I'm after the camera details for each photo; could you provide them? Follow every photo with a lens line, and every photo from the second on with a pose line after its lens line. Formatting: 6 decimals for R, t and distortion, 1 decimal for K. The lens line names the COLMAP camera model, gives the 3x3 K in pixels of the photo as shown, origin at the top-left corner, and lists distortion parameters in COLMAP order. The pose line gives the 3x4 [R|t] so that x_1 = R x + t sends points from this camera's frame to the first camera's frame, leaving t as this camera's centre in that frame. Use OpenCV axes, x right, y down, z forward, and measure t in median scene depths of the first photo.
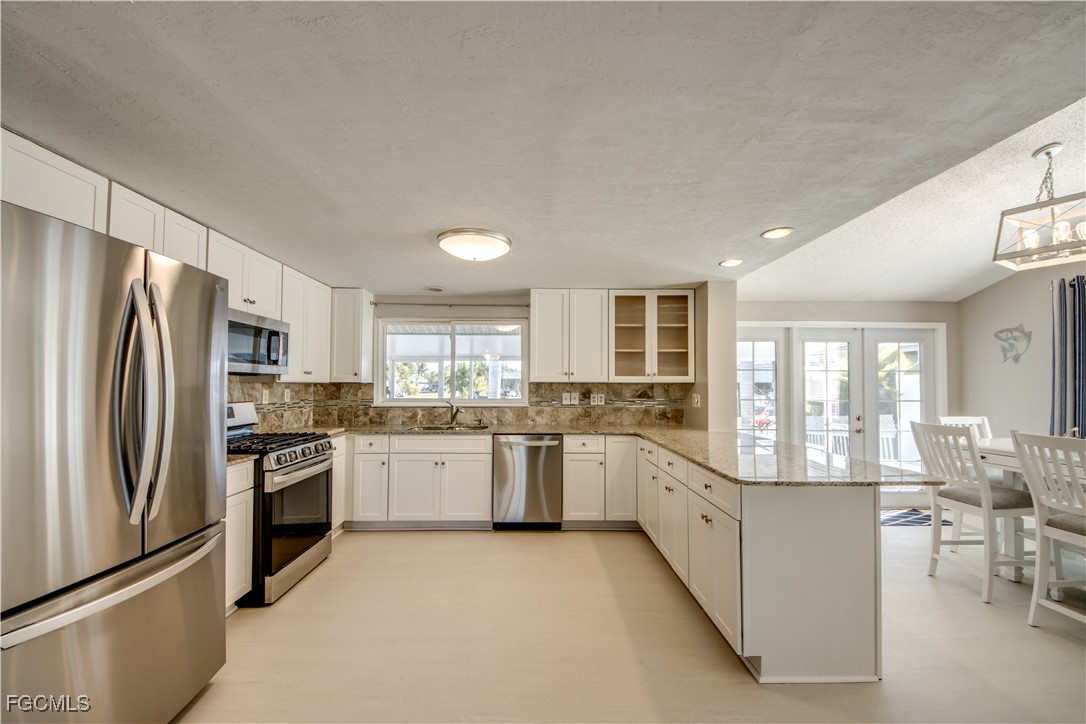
lens RADIAL K [[422.5, 0, 535.8], [0, 422.5, 373.2], [0, 0, 1]] dist [0.009823, -0.000185]
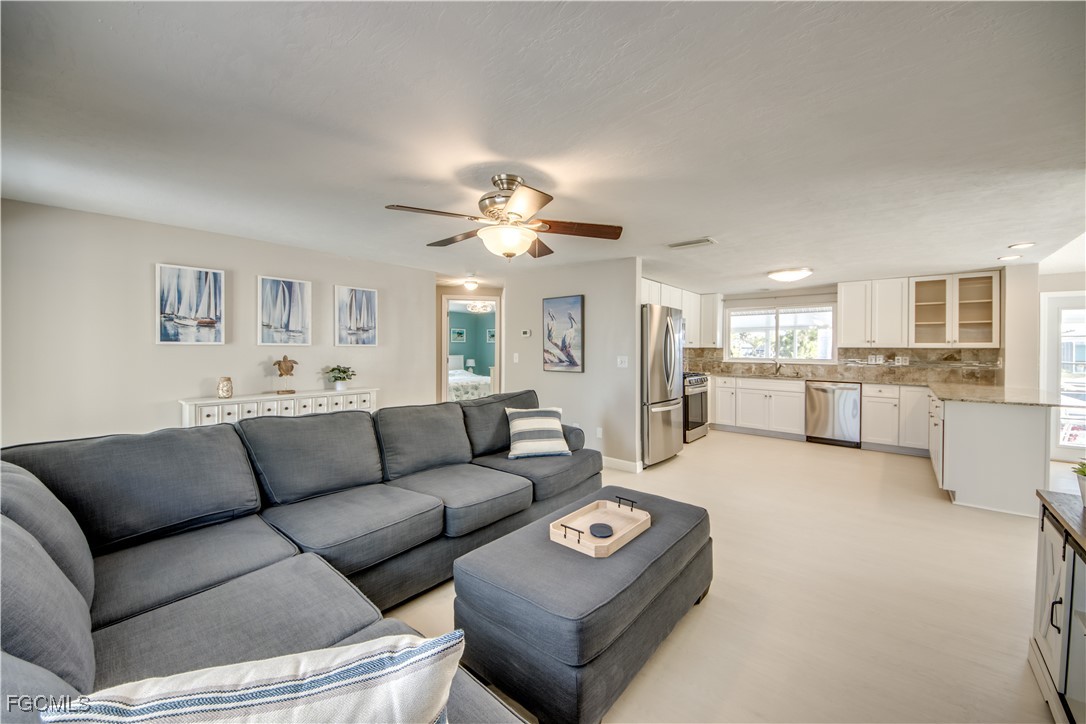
lens RADIAL K [[410.7, 0, 547.3], [0, 410.7, 346.9], [0, 0, 1]] dist [-0.000627, -0.000305]
pose [[0.759274, 0.000475, -0.650771, 0.148305], [0.013463, 0.999774, 0.016437, -0.016929], [0.650632, -0.021242, 0.759096, -0.711681]]
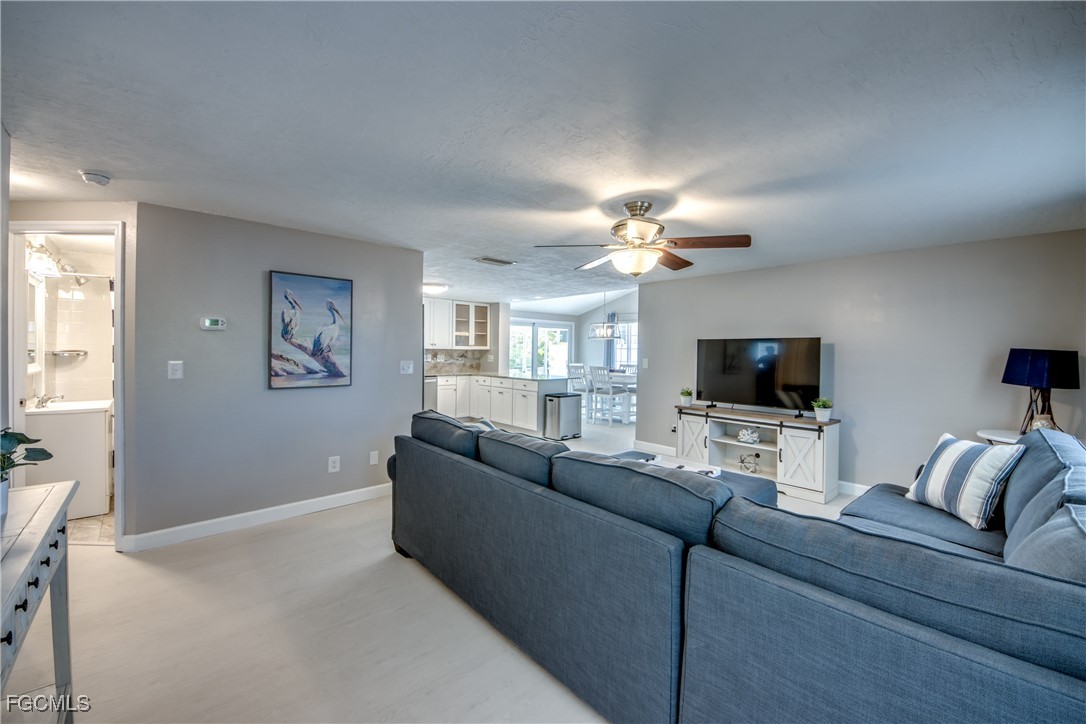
lens RADIAL K [[431.7, 0, 549.9], [0, 431.7, 360.6], [0, 0, 1]] dist [0.023641, -0.000077]
pose [[0.729565, -0.007763, 0.683868, -0.830705], [-0.032512, 0.998411, 0.046018, -0.030801], [-0.683139, -0.055807, 0.728153, -0.715144]]
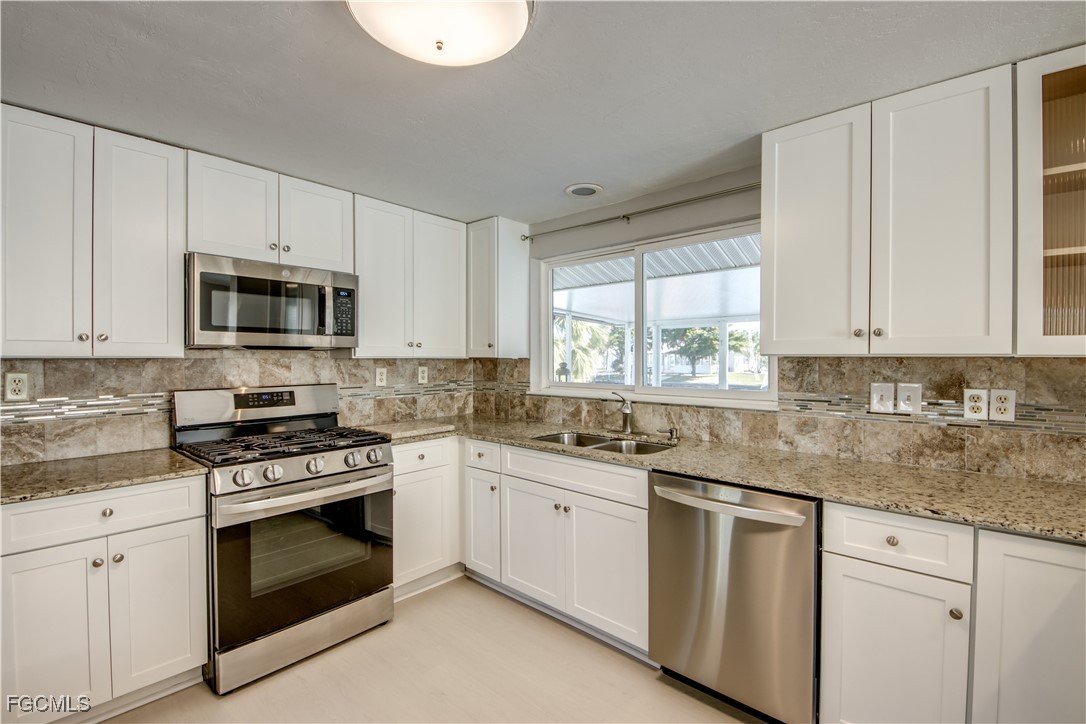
lens RADIAL K [[480.1, 0, 541.9], [0, 480.1, 359.8], [0, 0, 1]] dist [0.024300, -0.022692]
pose [[0.733285, 0.000776, -0.679921, 0.155369], [0.021375, 0.999479, 0.024193, 0.008386], [0.679586, -0.032274, 0.732886, 0.488486]]
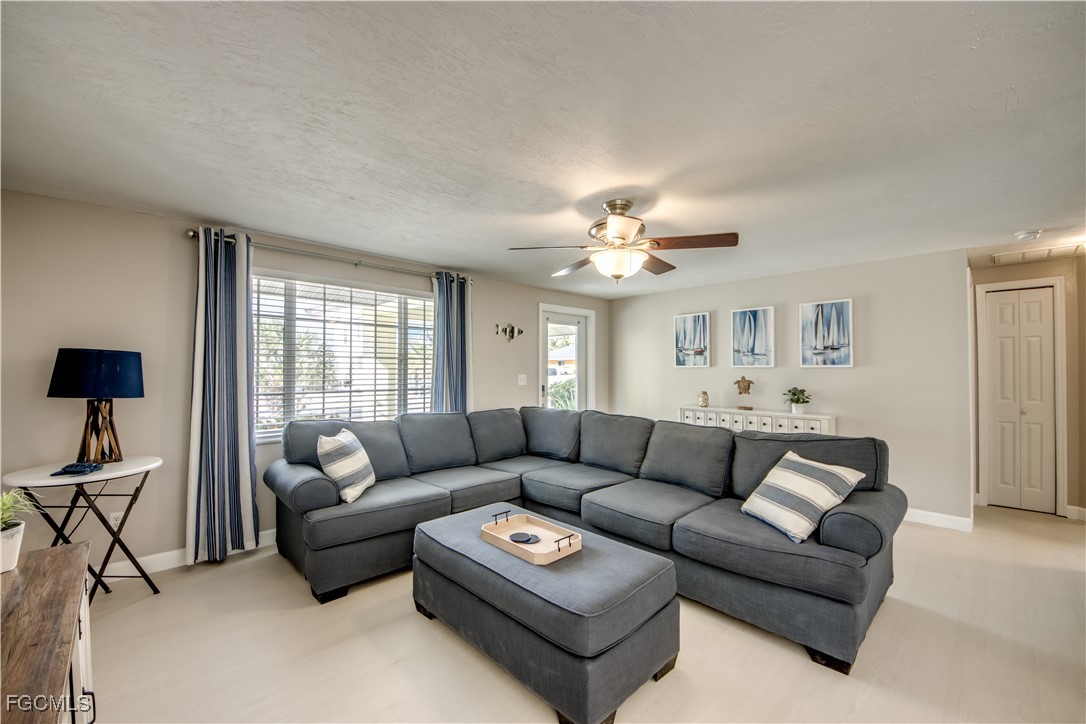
lens RADIAL K [[414.2, 0, 535.1], [0, 414.2, 362.1], [0, 0, 1]] dist [-0.000178, -0.000330]
pose [[-0.731766, -0.011010, -0.681467, 0.225215], [0.019714, 0.999109, -0.037311, 0.003243], [0.681271, -0.040738, -0.730897, 0.033573]]
